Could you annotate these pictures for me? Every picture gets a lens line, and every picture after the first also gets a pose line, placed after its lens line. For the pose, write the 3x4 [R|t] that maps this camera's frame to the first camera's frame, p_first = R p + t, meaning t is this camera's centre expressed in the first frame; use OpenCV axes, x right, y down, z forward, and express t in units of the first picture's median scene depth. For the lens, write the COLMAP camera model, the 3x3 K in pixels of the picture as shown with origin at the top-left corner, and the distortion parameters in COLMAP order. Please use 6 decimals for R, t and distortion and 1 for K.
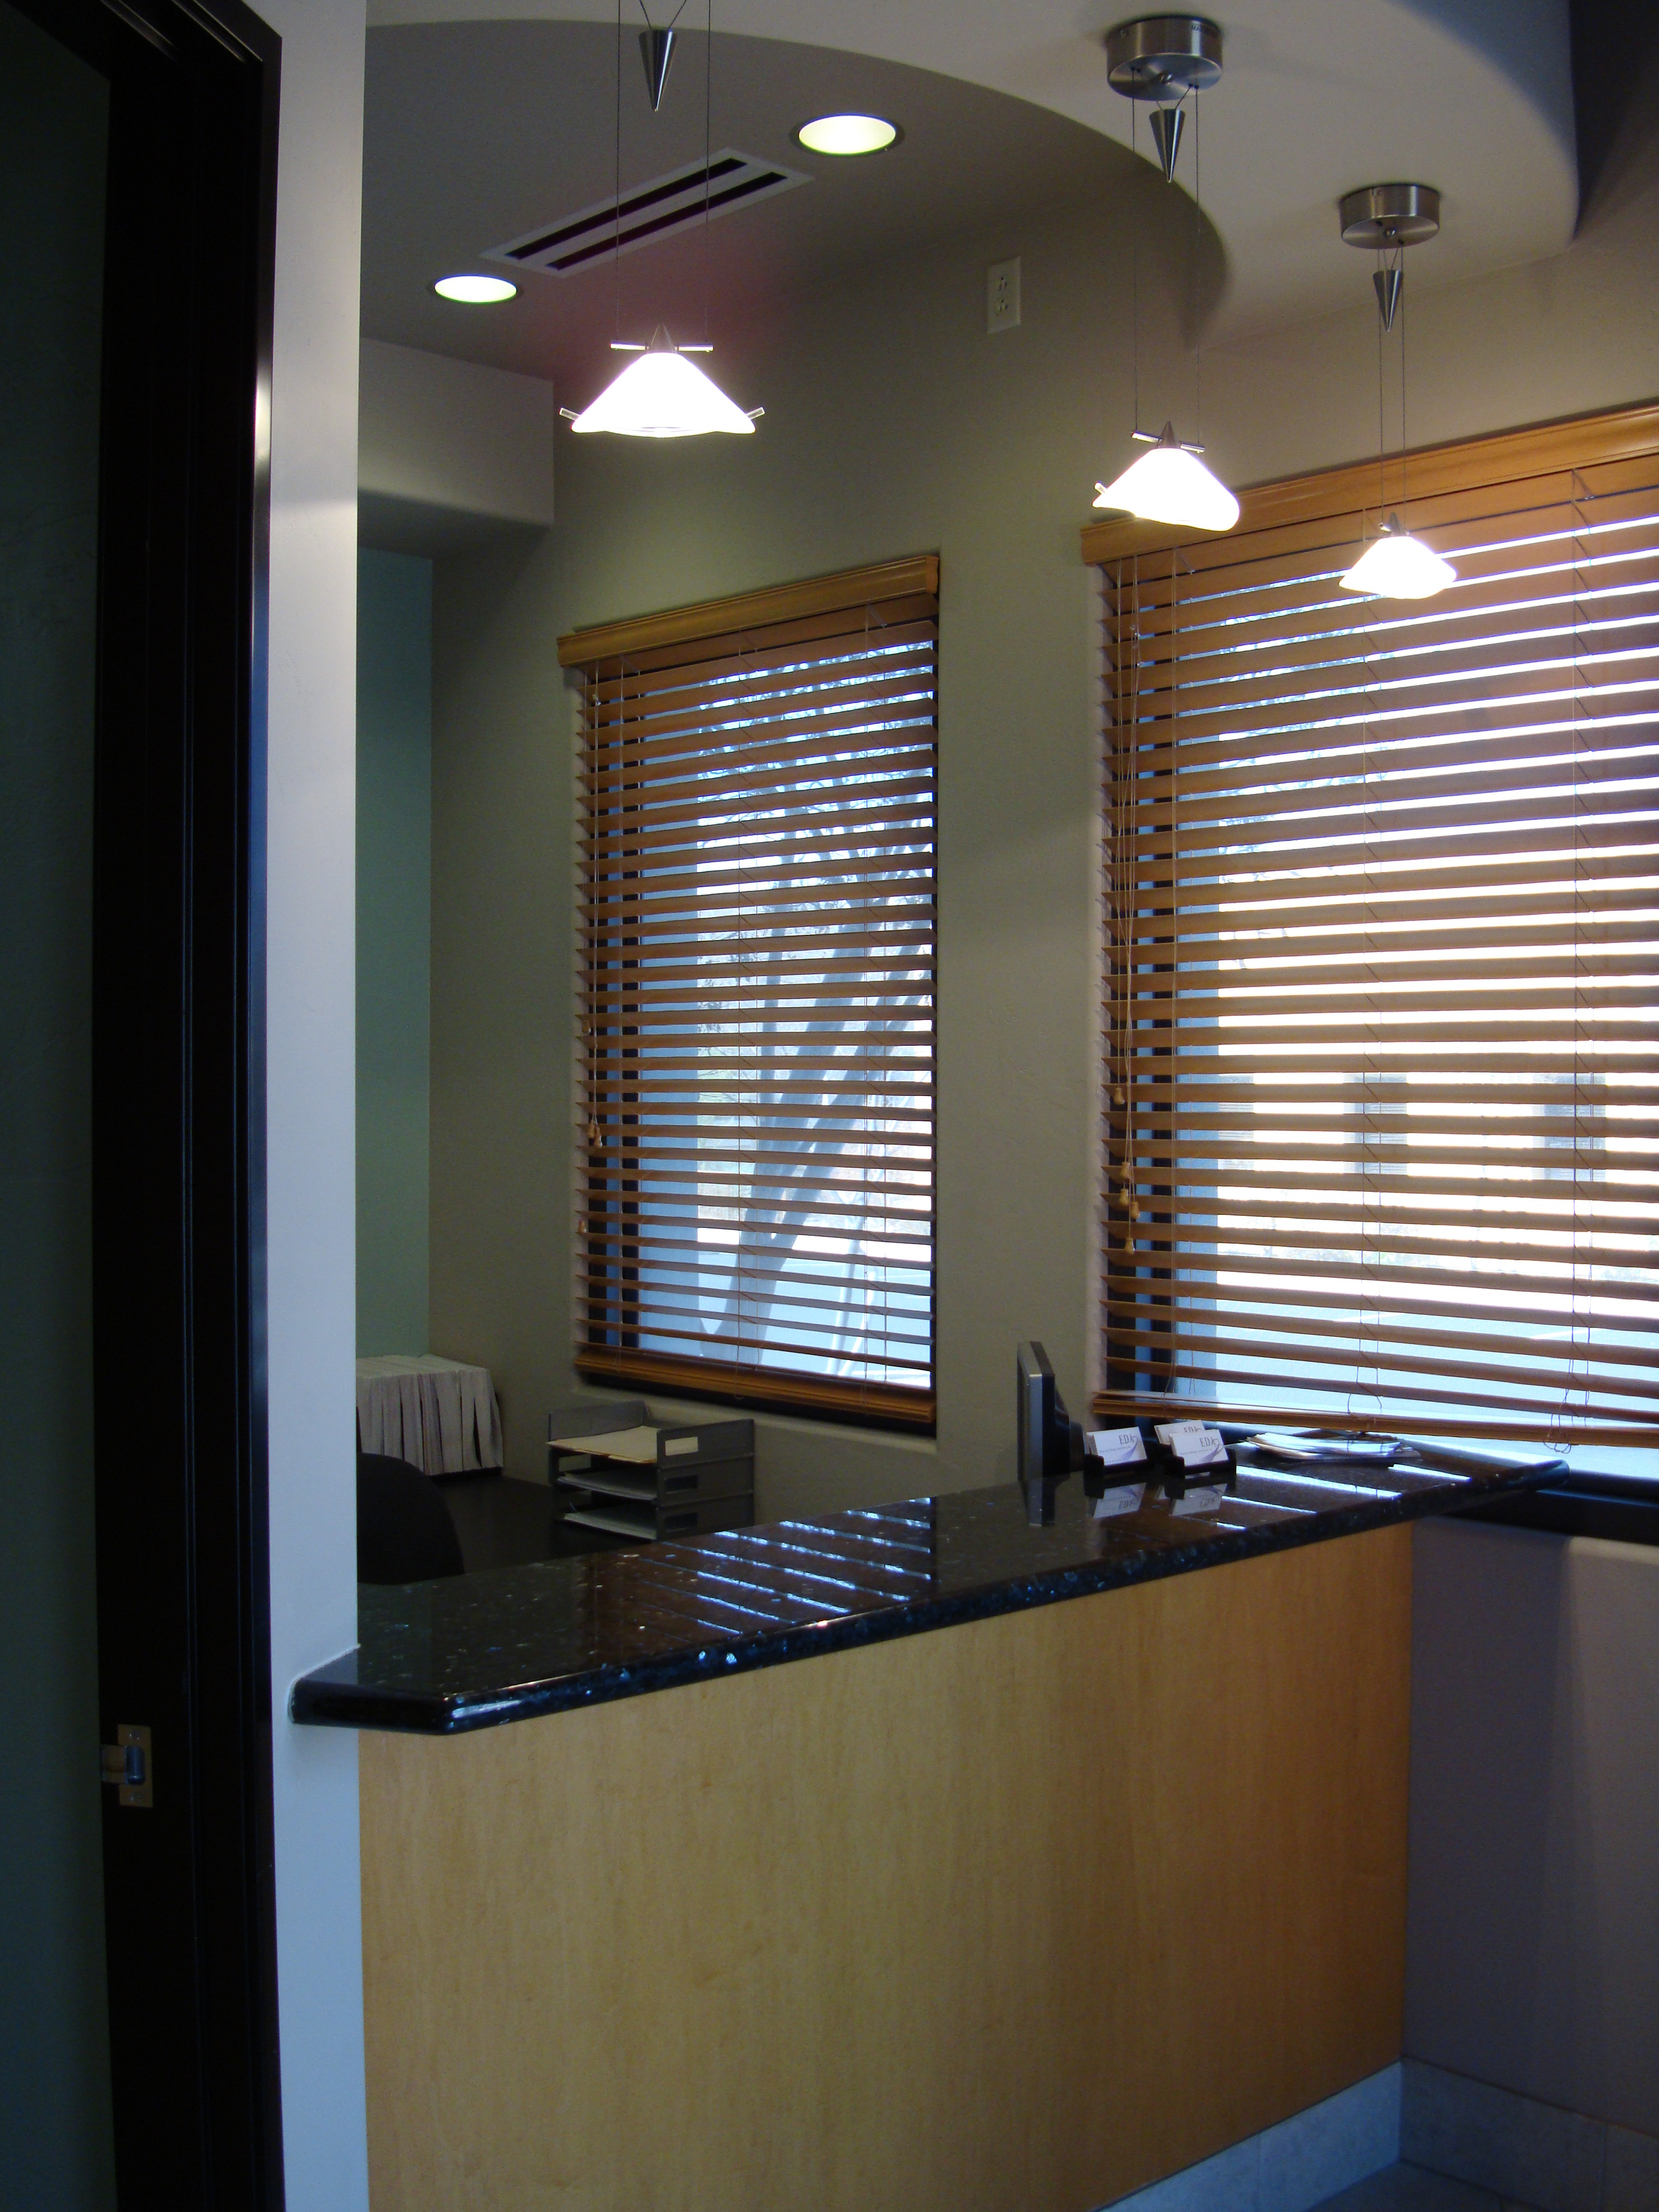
lens RADIAL K [[2404.4, 0, 829.5], [0, 2404.4, 1106.0], [0, 0, 1]] dist [-0.037179, -0.151590]
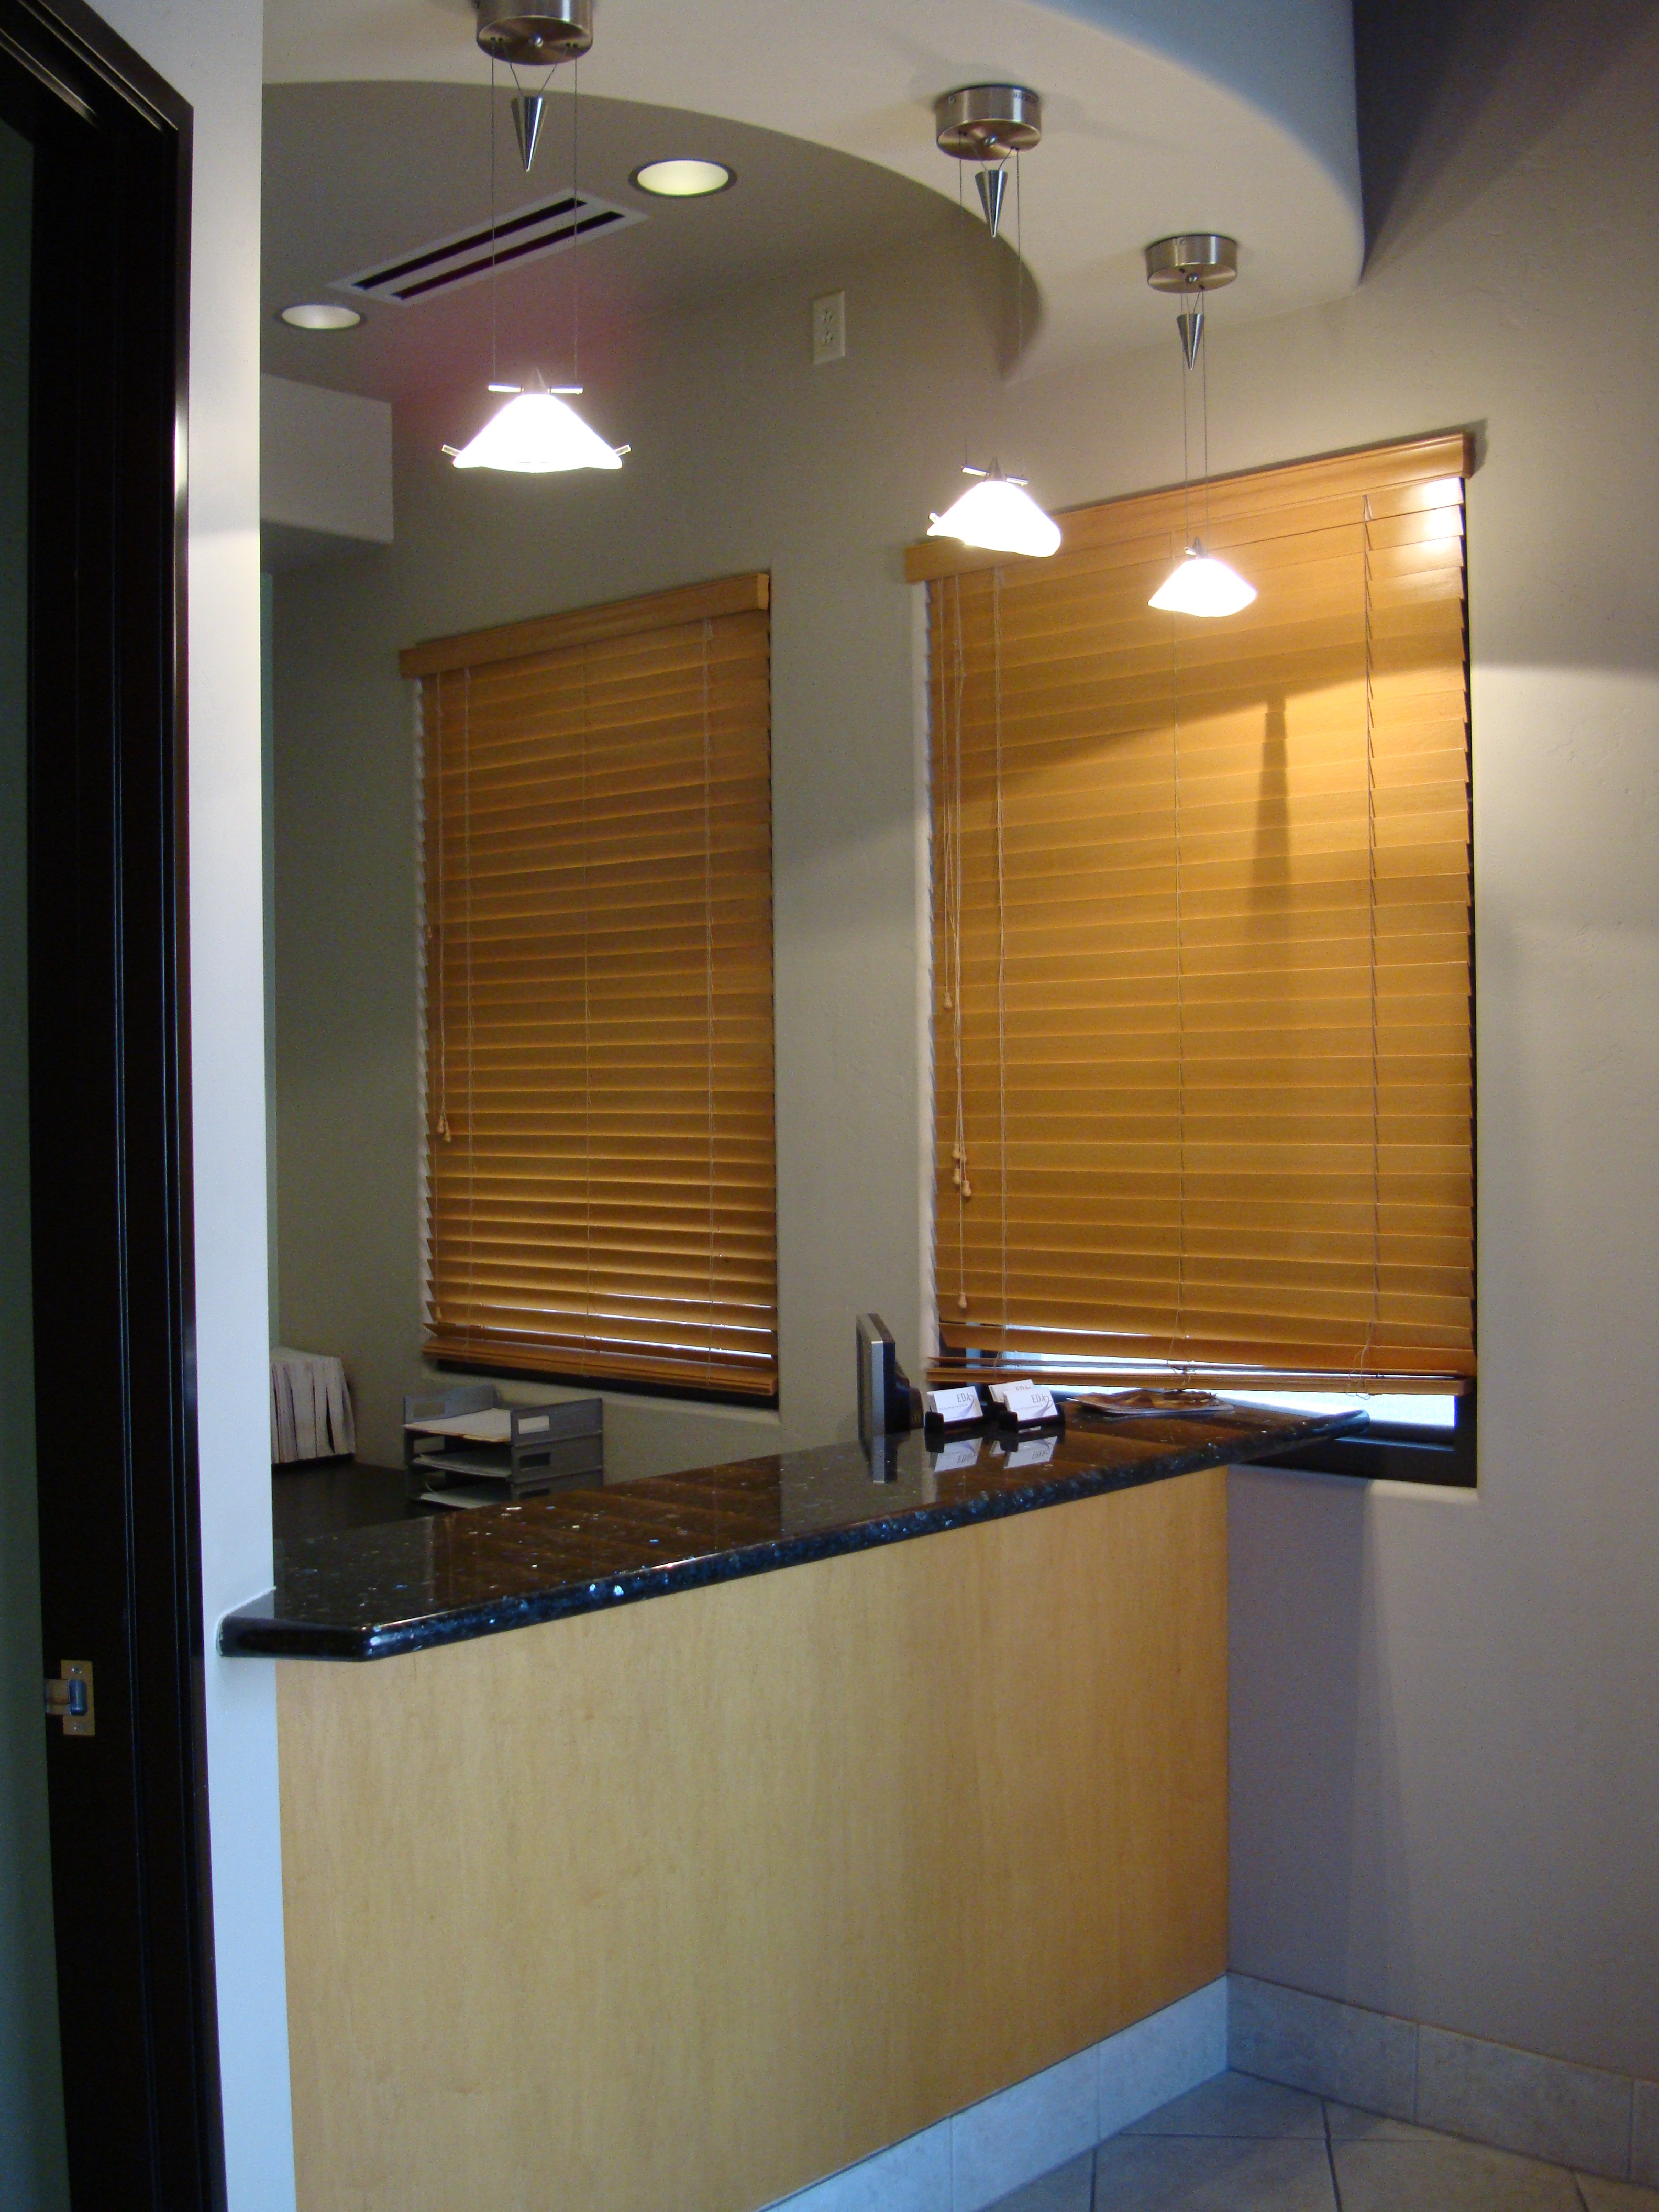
lens RADIAL K [[2404.4, 0, 829.5], [0, 2404.4, 1106.0], [0, 0, 1]] dist [-0.037179, -0.151590]
pose [[0.996649, -0.014603, 0.080485, -0.023950], [0.014769, 0.999890, -0.001473, 0.010218], [-0.080454, 0.002657, 0.996755, -0.077563]]
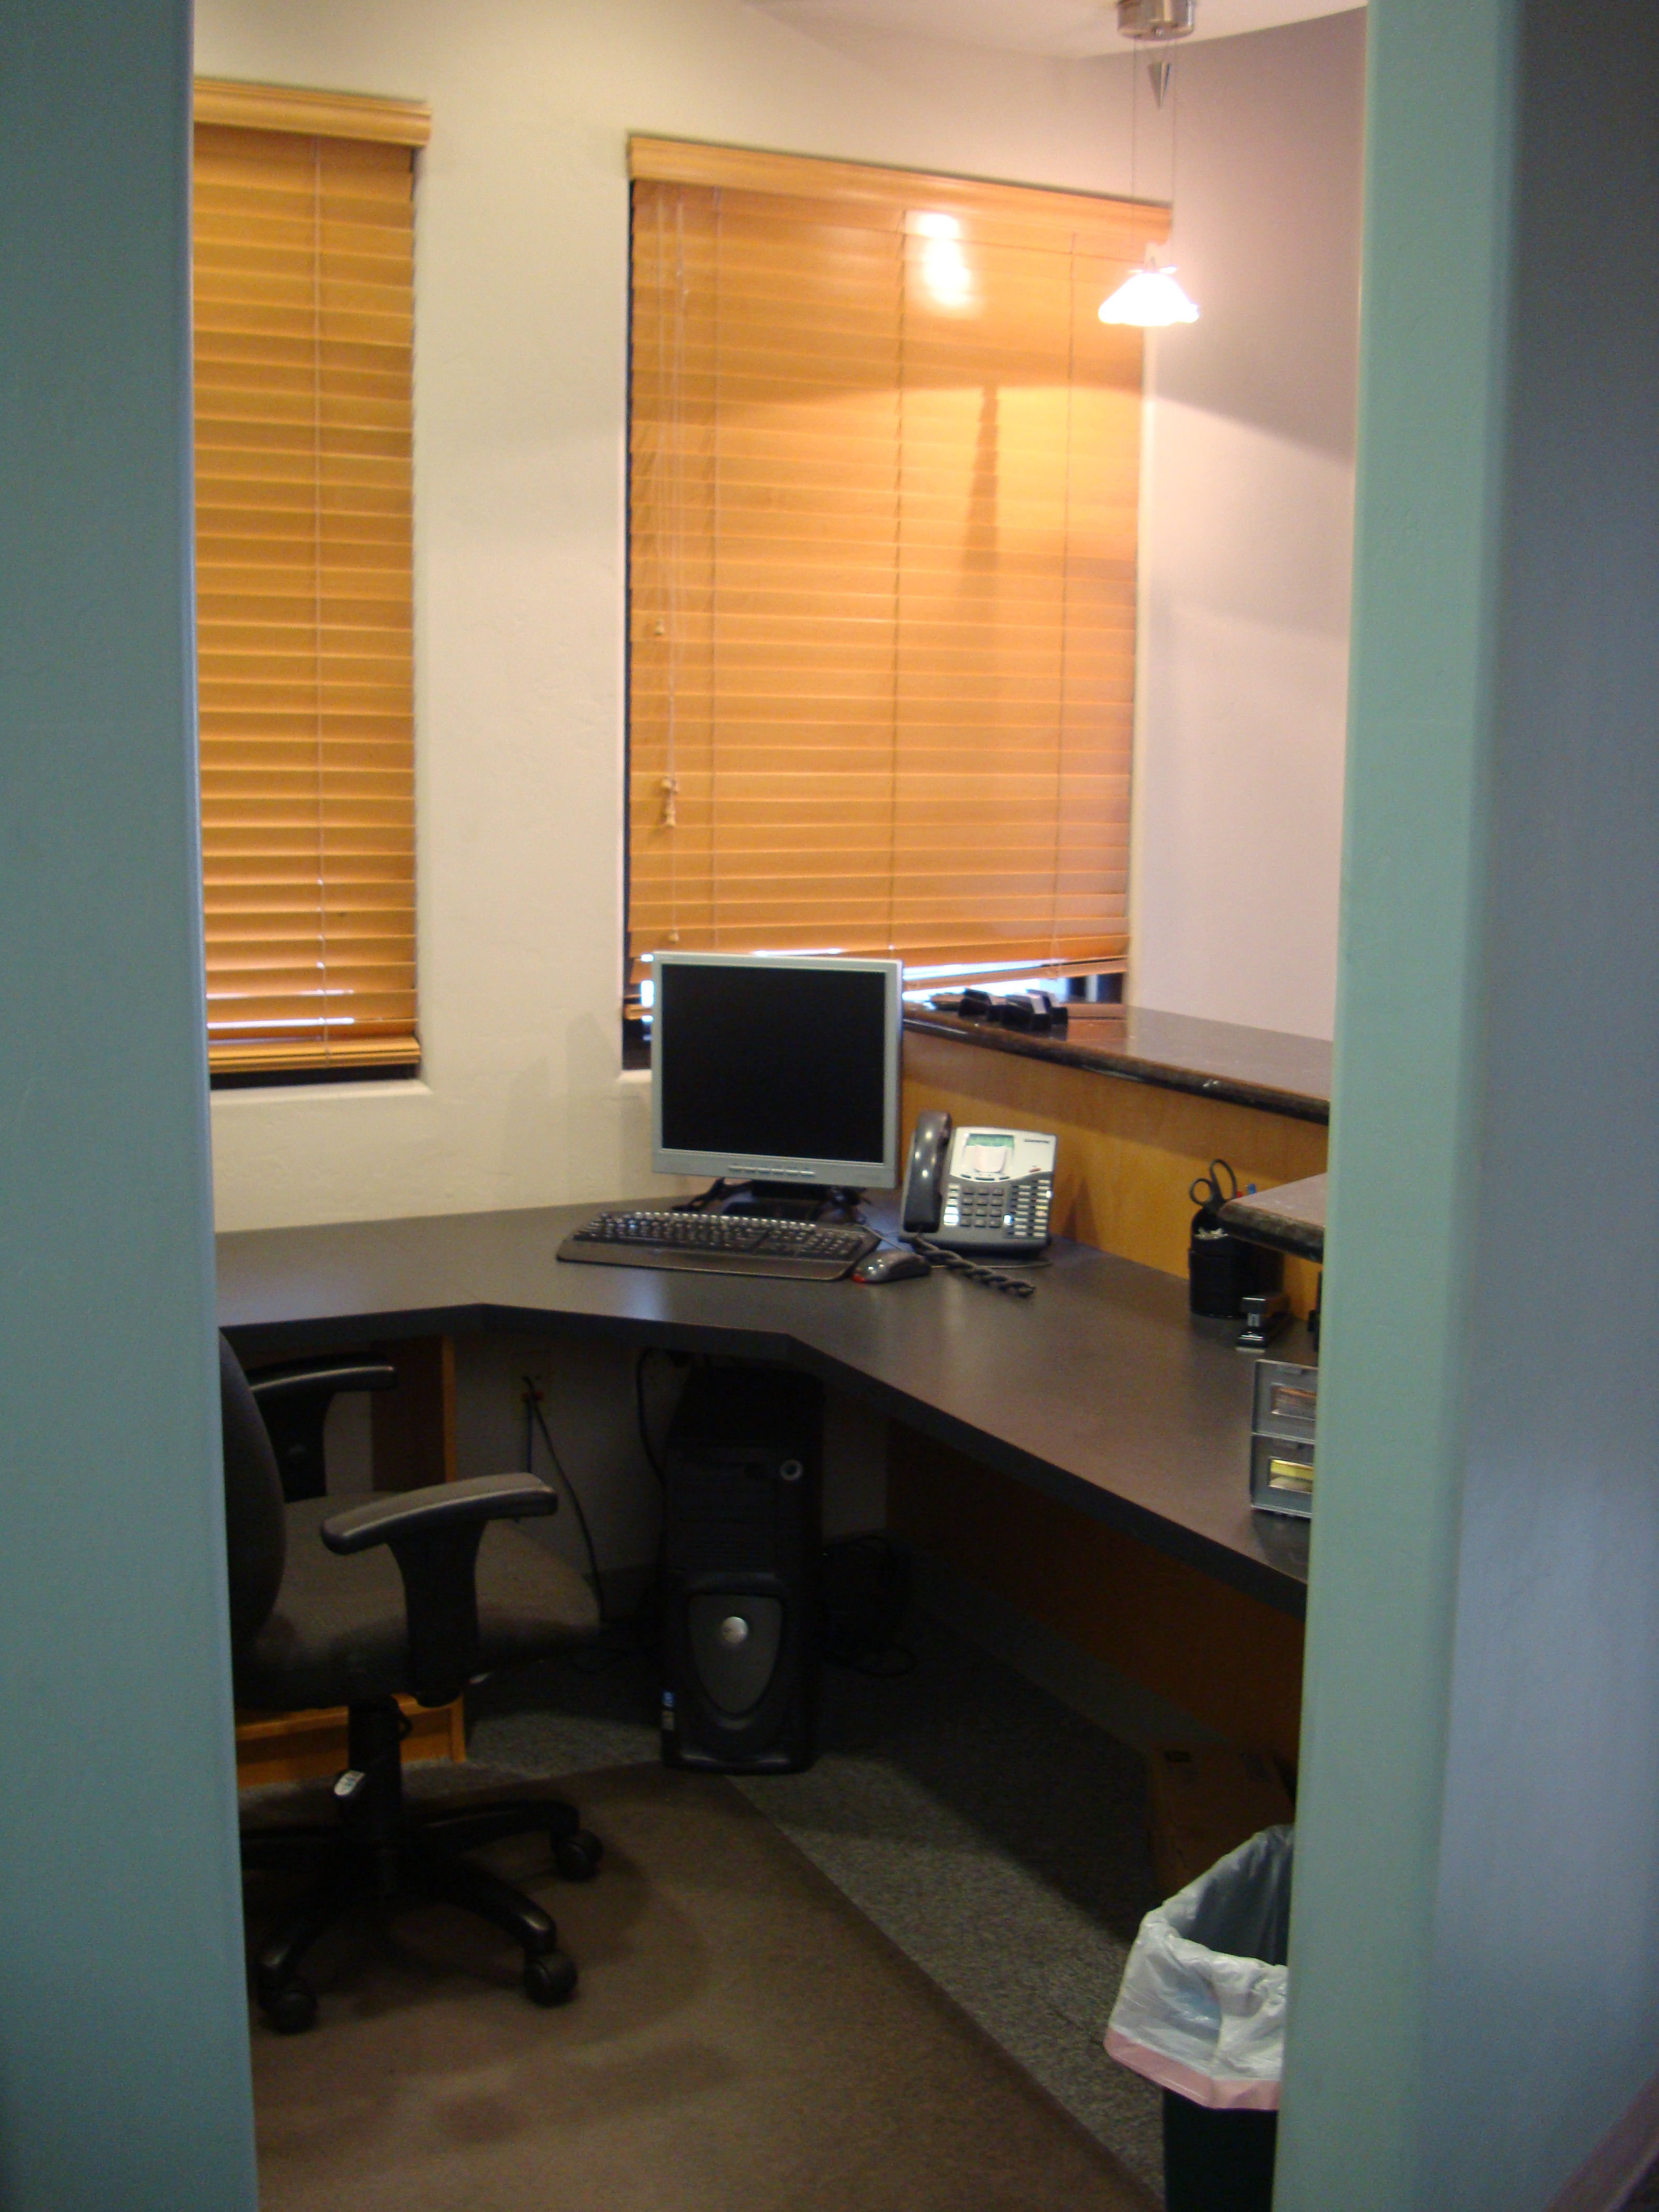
lens RADIAL K [[2404.4, 0, 829.5], [0, 2404.4, 1106.0], [0, 0, 1]] dist [-0.037179, -0.151590]
pose [[0.279185, -0.140043, 0.949970, -1.186911], [0.000020, 0.989309, 0.145836, 0.017620], [-0.960237, -0.040696, 0.276203, 0.863368]]
